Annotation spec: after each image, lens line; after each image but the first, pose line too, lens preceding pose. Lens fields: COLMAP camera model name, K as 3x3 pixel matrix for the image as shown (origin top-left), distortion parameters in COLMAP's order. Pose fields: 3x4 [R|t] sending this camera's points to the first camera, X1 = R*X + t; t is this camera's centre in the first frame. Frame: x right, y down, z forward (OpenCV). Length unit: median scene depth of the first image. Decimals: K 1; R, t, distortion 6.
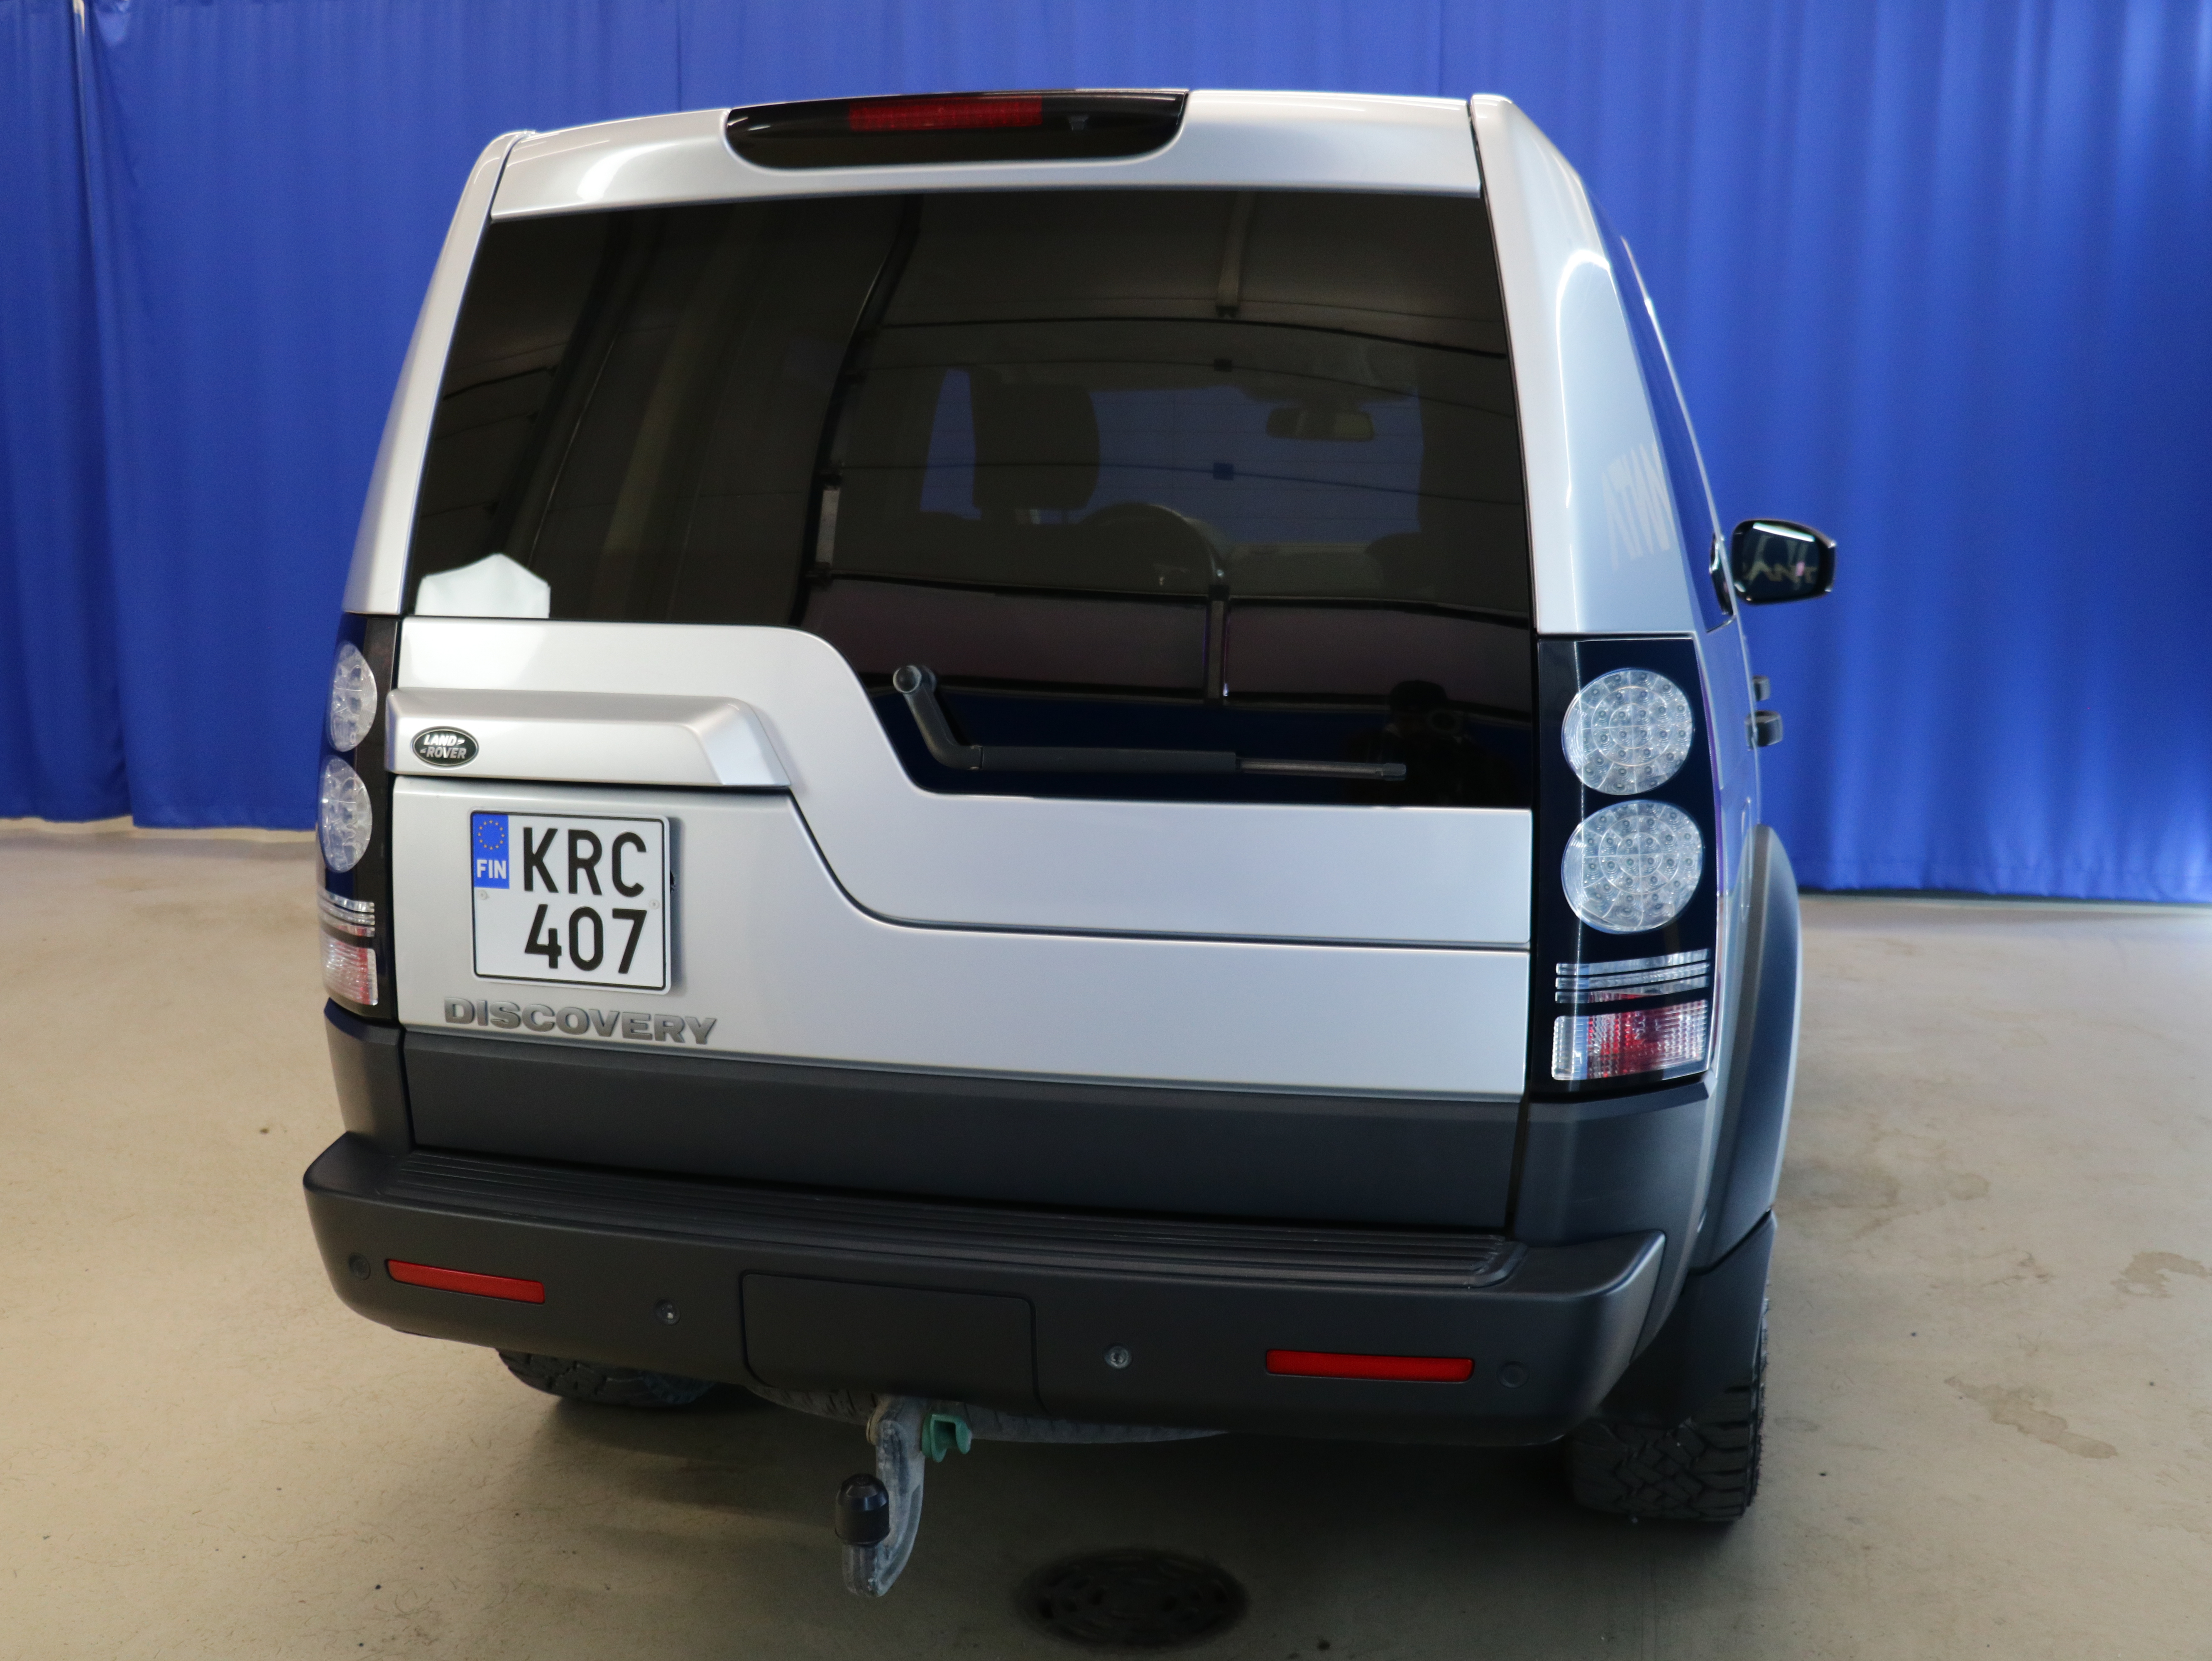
lens RADIAL K [[2570.0, 0, 1106.0], [0, 2570.0, 830.5], [0, 0, 1]] dist [-0.014829, 0.025673]
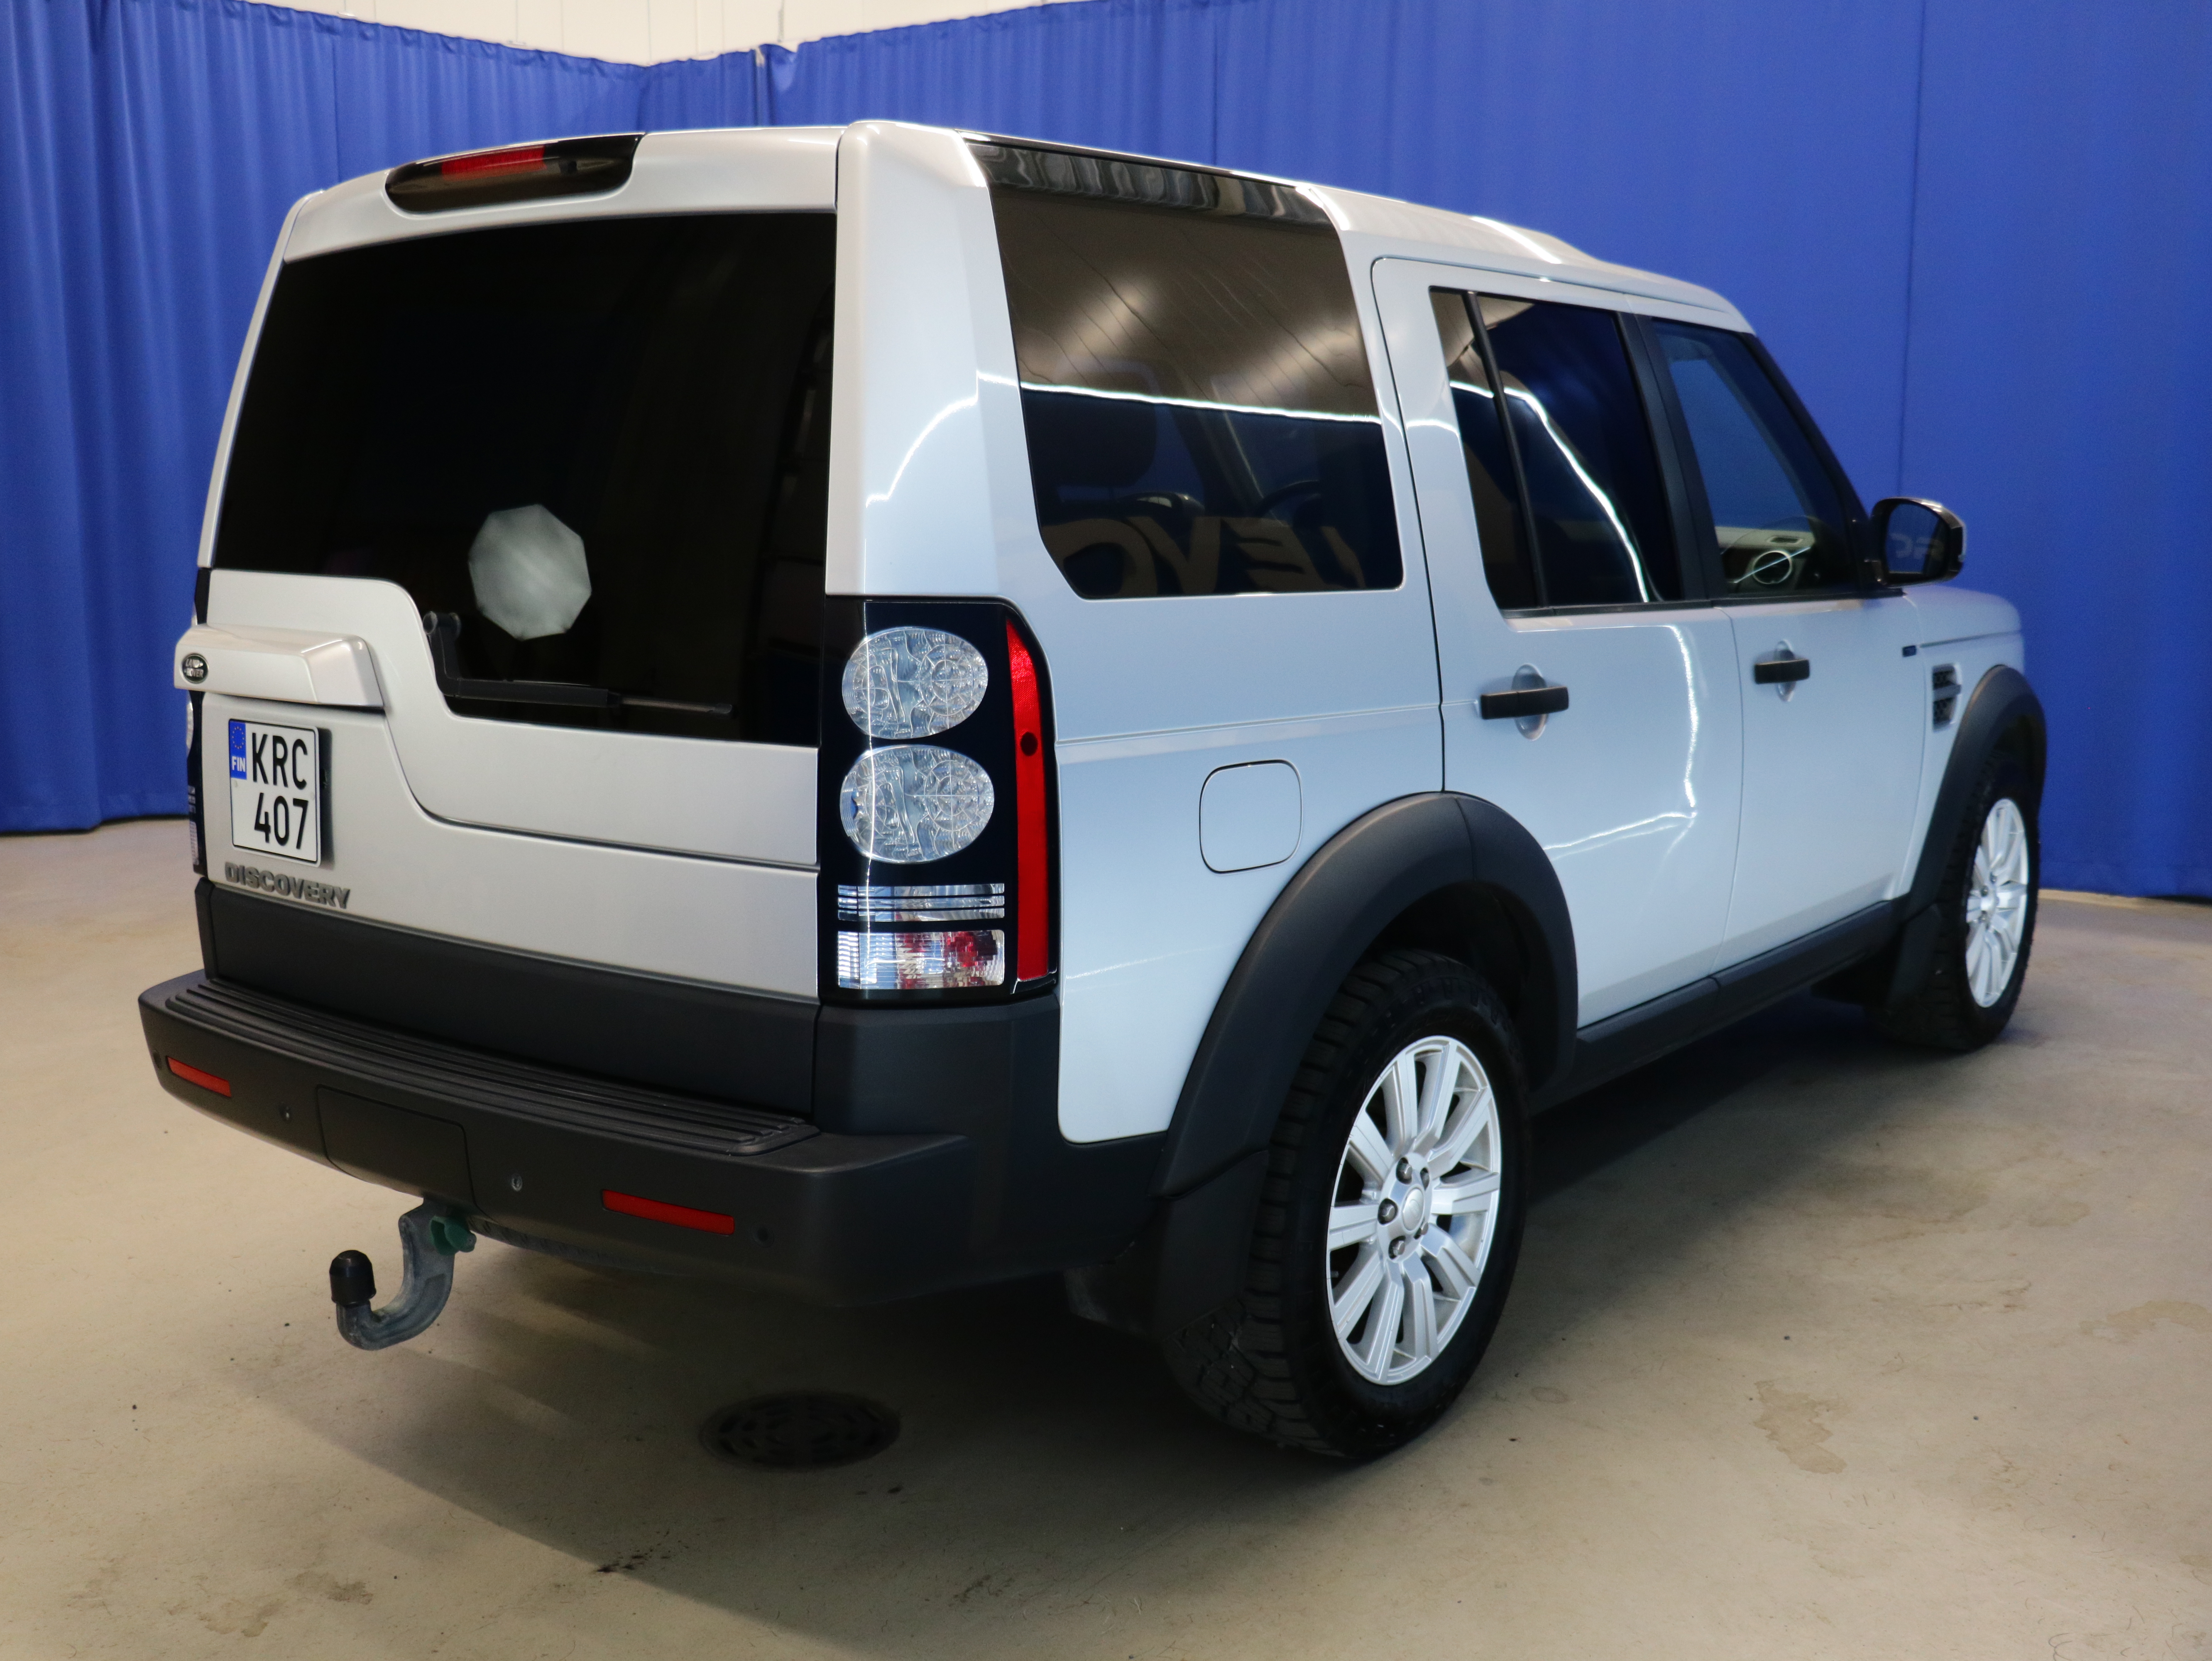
lens RADIAL K [[2570.0, 0, 1106.0], [0, 2570.0, 830.5], [0, 0, 1]] dist [-0.014829, 0.025673]
pose [[0.896915, 0.057006, -0.438513, 0.733873], [-0.053019, 0.998365, 0.021342, -0.002373], [0.439012, 0.004107, 0.898472, 0.025631]]
